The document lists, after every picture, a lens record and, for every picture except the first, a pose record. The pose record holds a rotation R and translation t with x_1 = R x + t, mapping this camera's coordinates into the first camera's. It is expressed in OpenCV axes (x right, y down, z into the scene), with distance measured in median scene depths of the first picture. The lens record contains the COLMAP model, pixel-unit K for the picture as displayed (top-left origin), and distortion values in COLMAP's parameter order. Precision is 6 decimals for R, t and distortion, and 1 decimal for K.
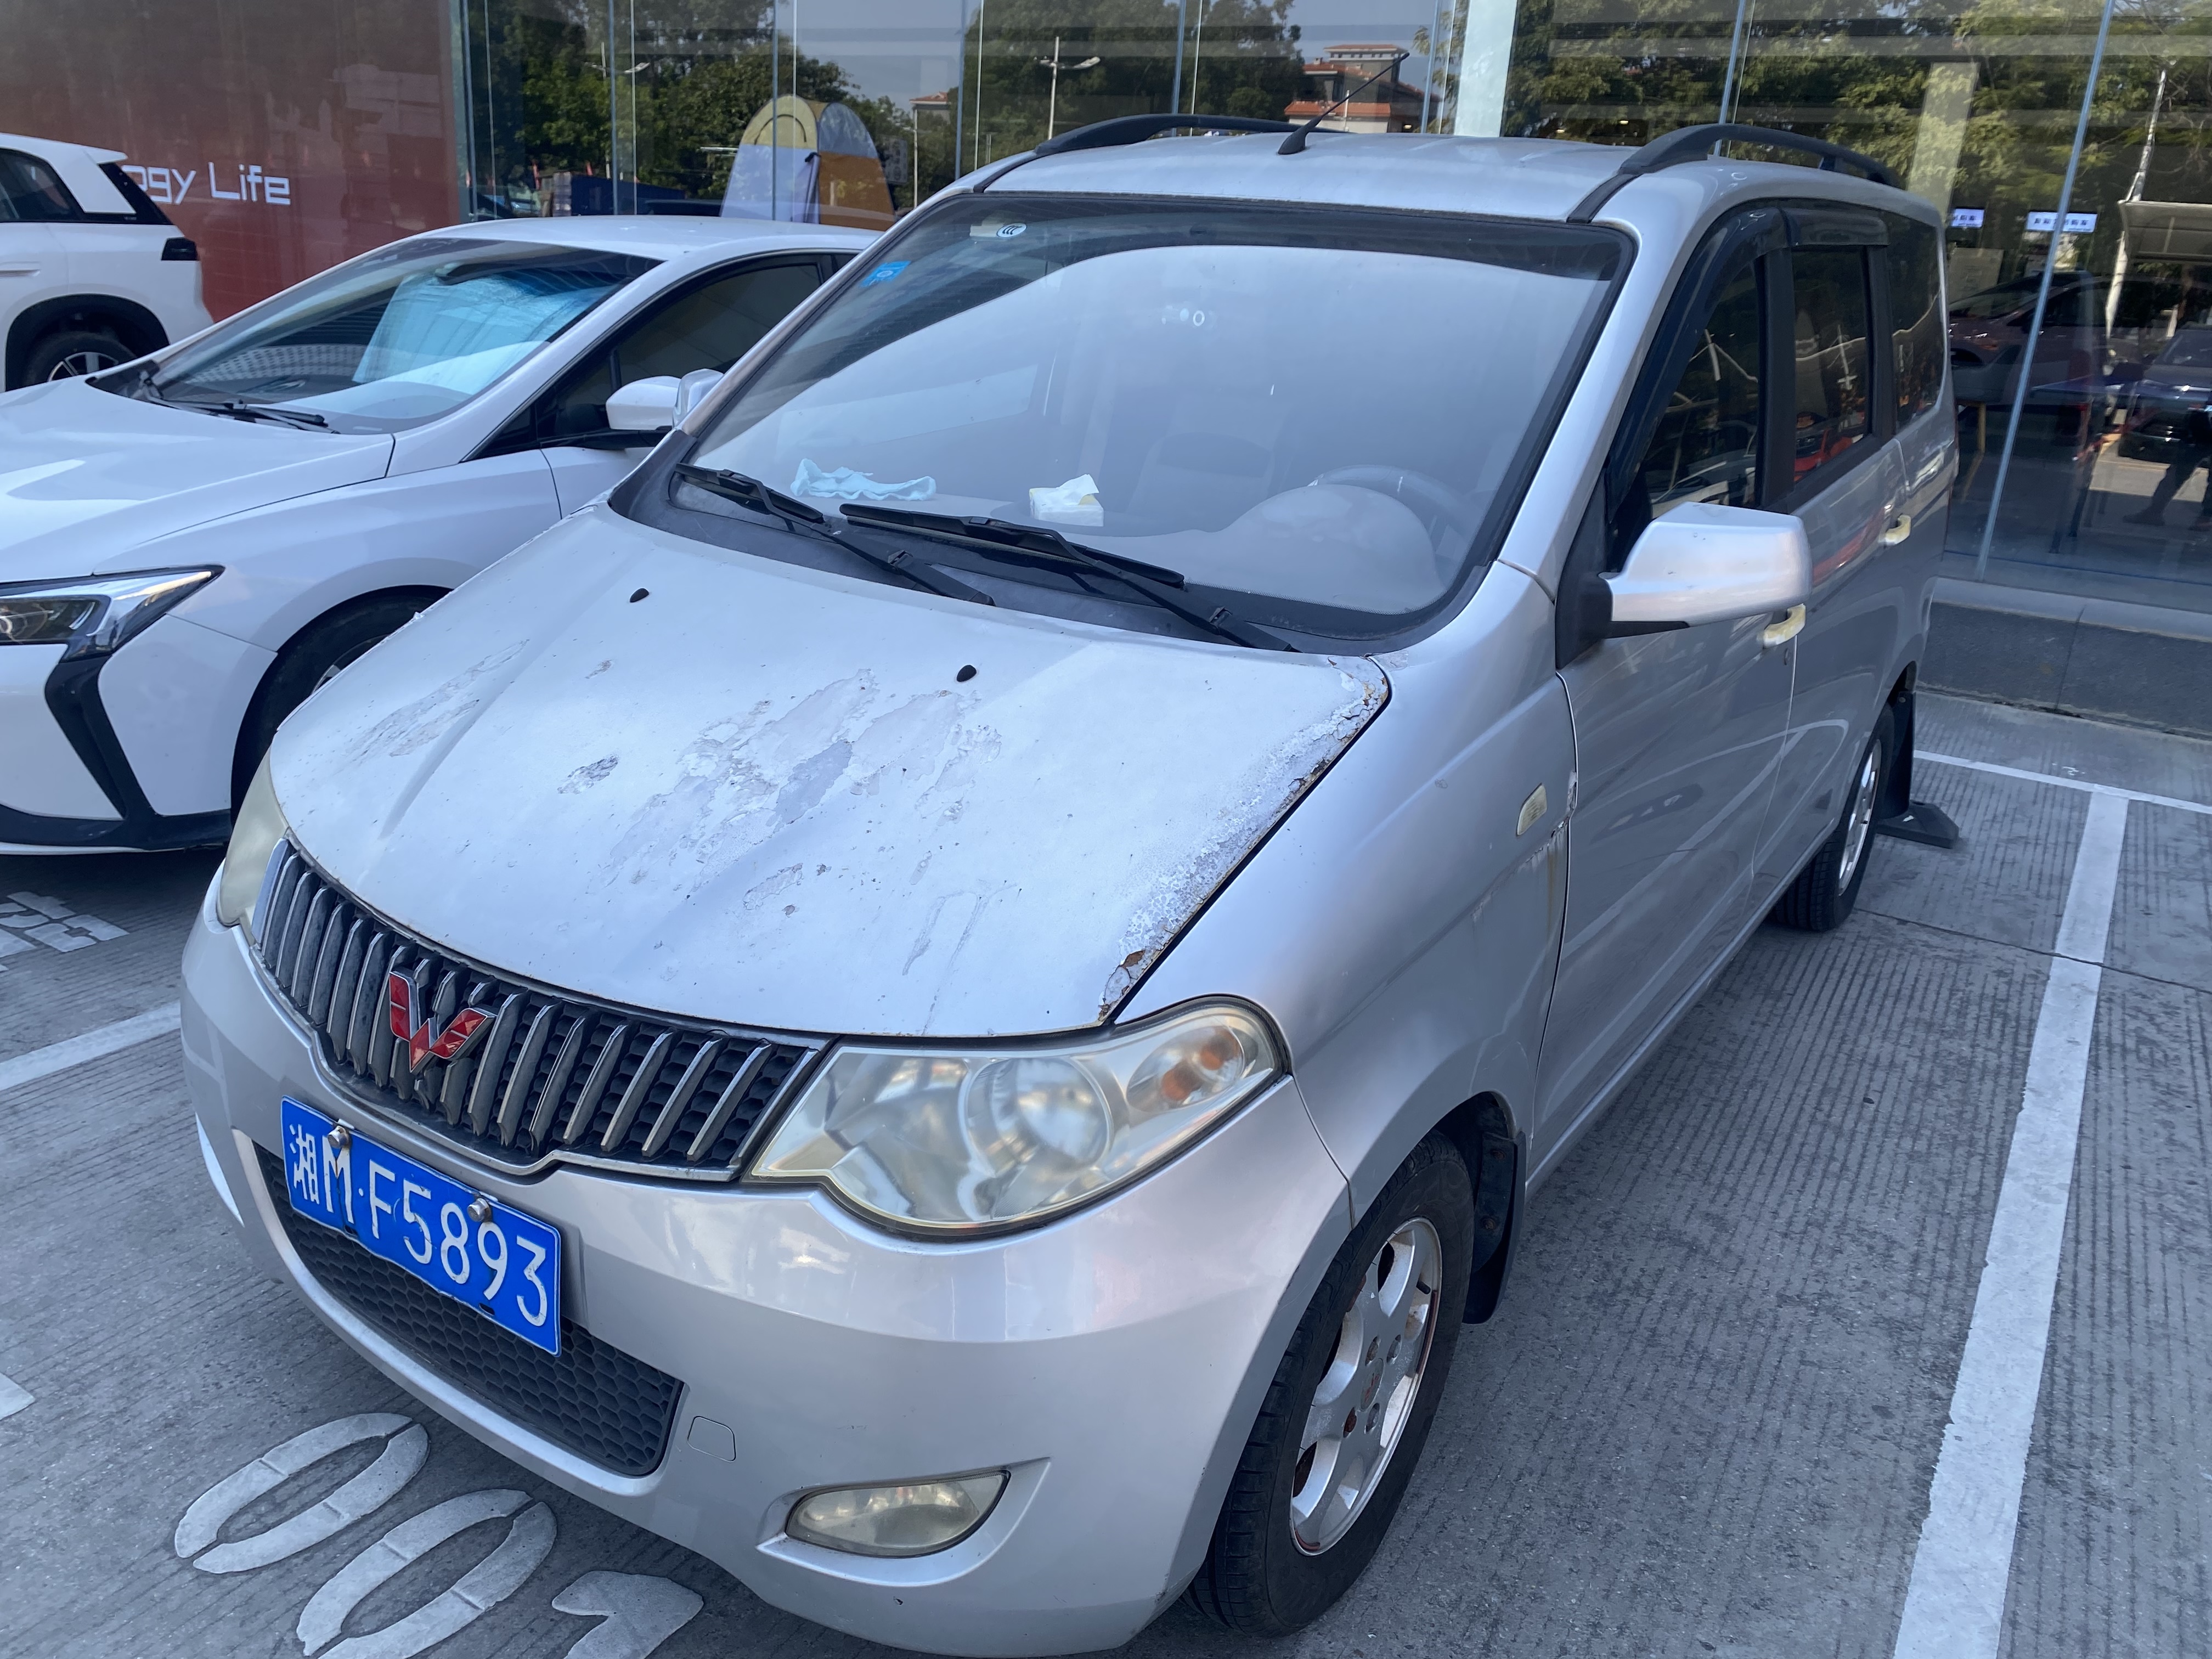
lens RADIAL K [[1727.7, 0, 1099.5], [0, 1727.7, 820.1], [0, 0, 1]] dist [-0.004297, -0.011475]
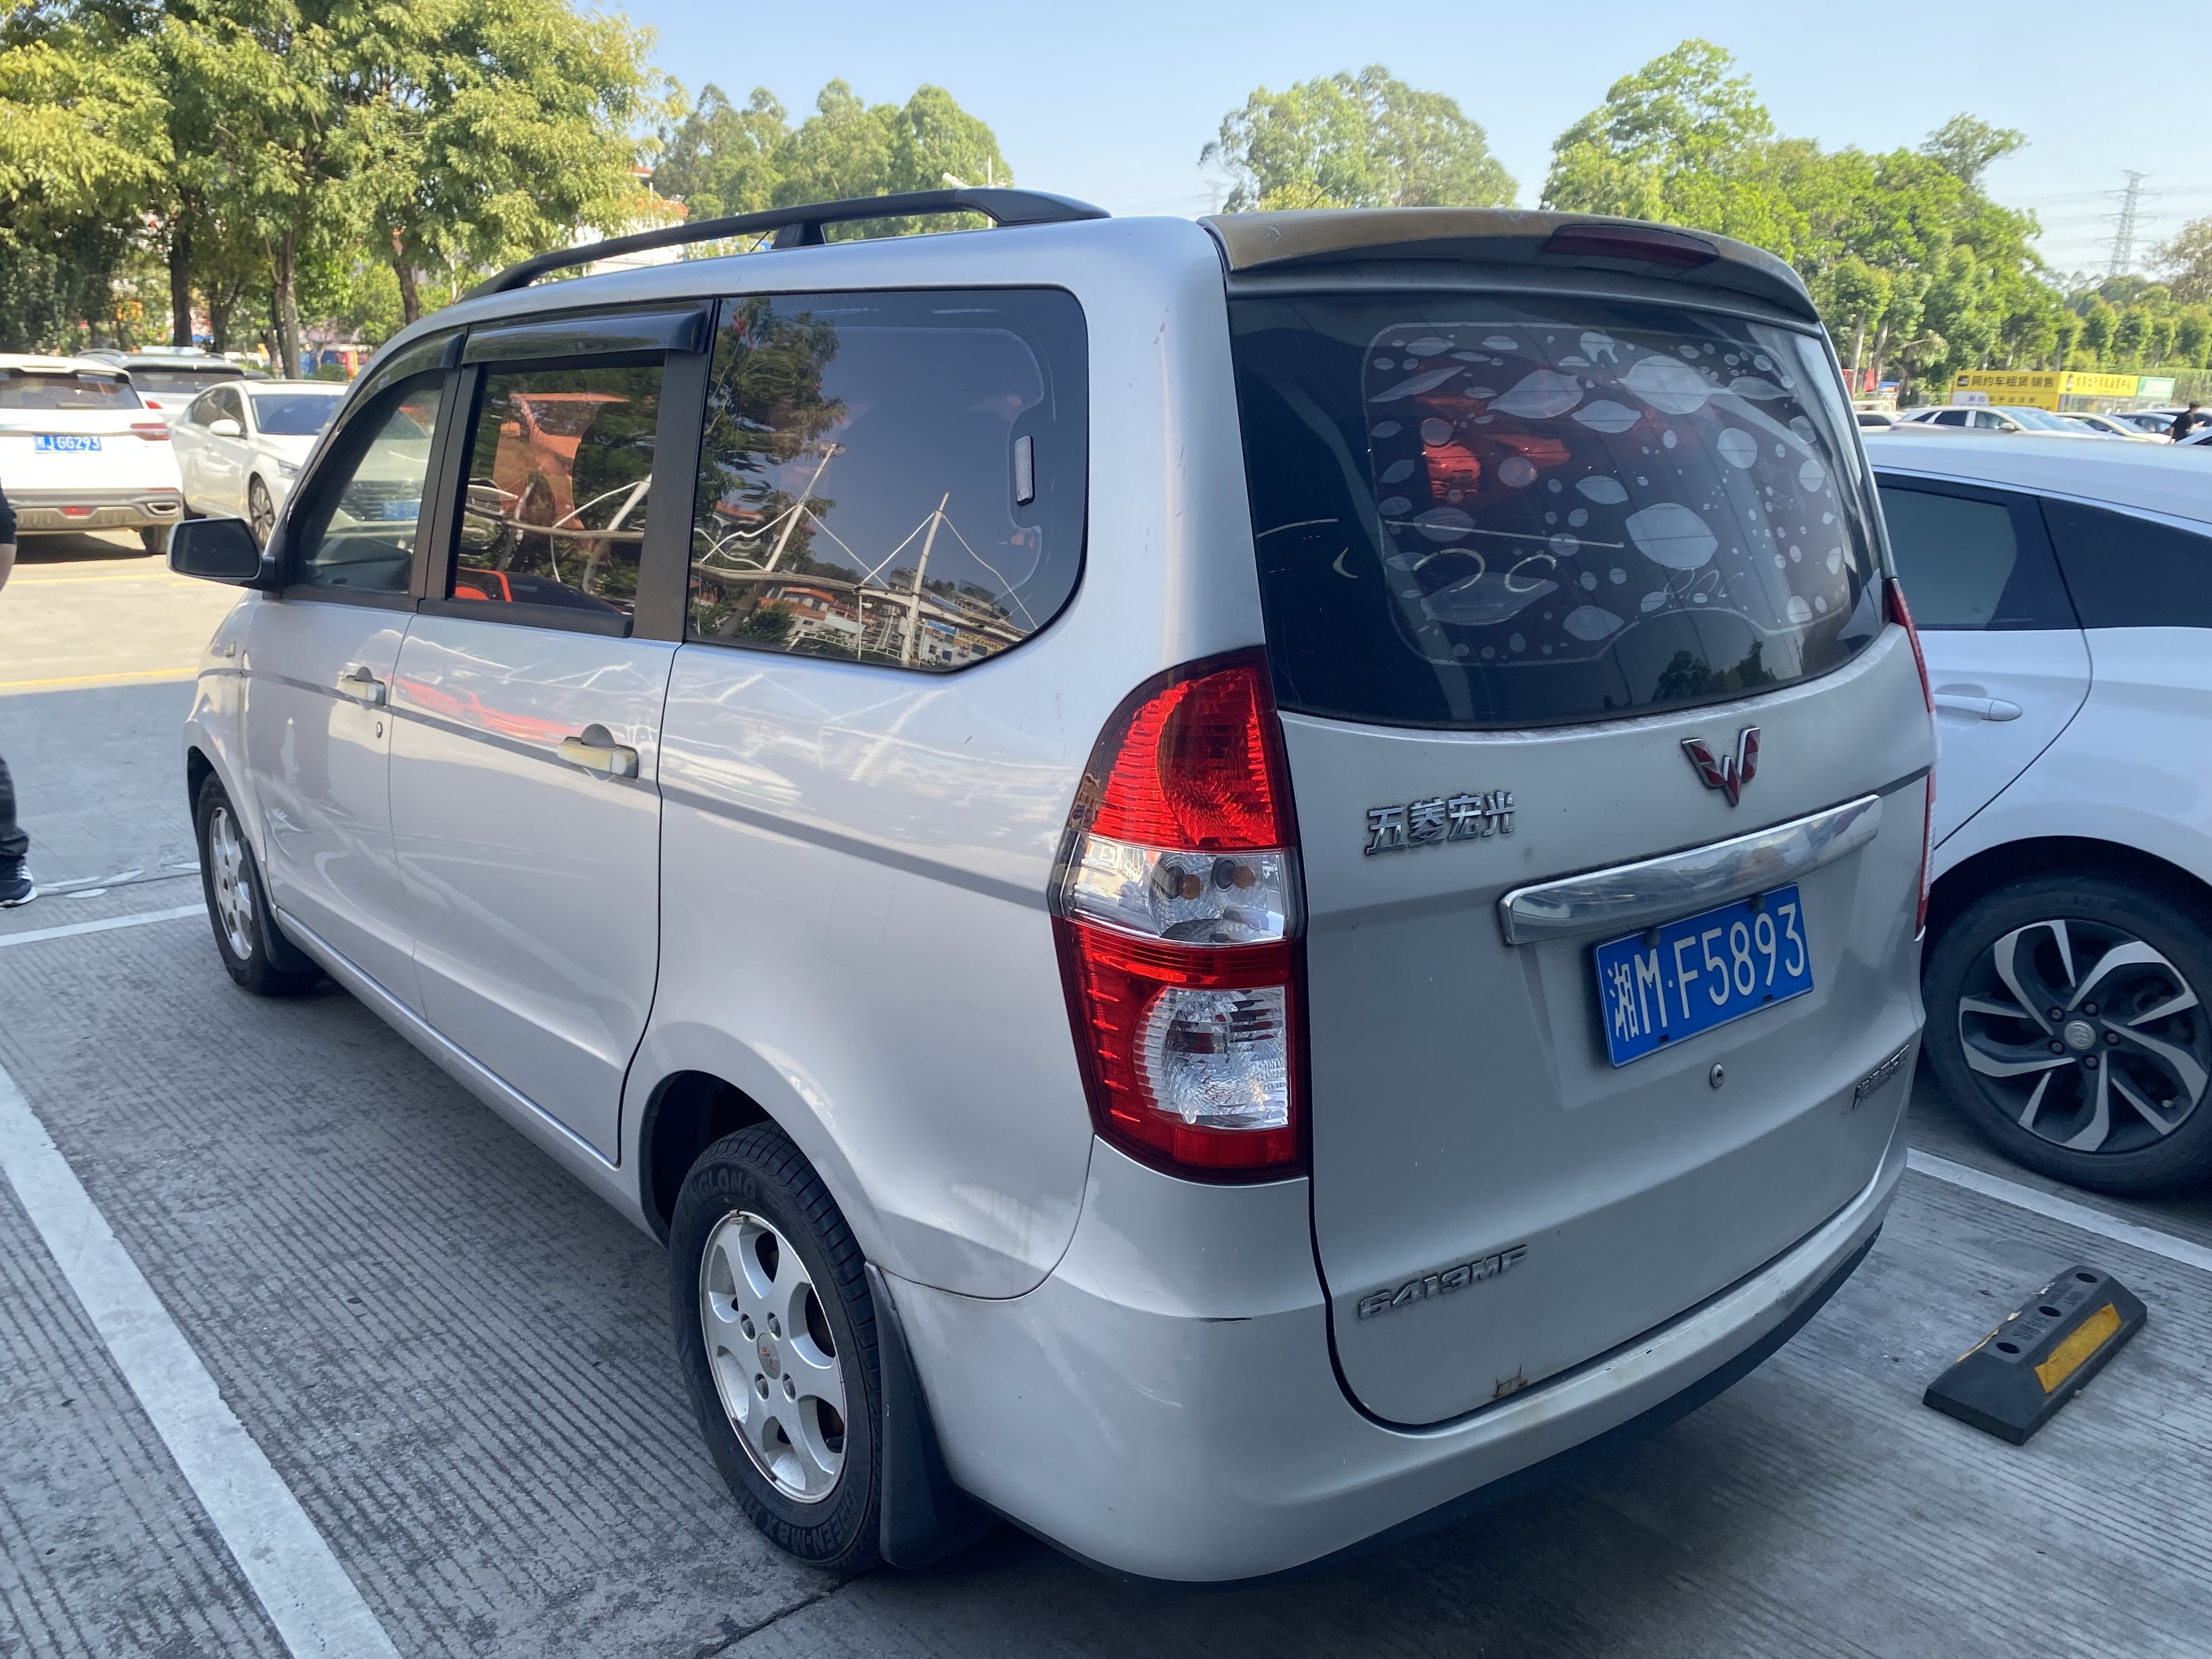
lens RADIAL K [[1727.7, 0, 1107.6], [0, 1727.7, 833.7], [0, 0, 1]] dist [-0.004297, -0.011475]
pose [[-0.285492, 0.185514, -0.940255, 1.127133], [-0.340493, 0.897447, 0.280453, -0.434852], [0.895857, 0.400217, -0.193048, 1.425249]]
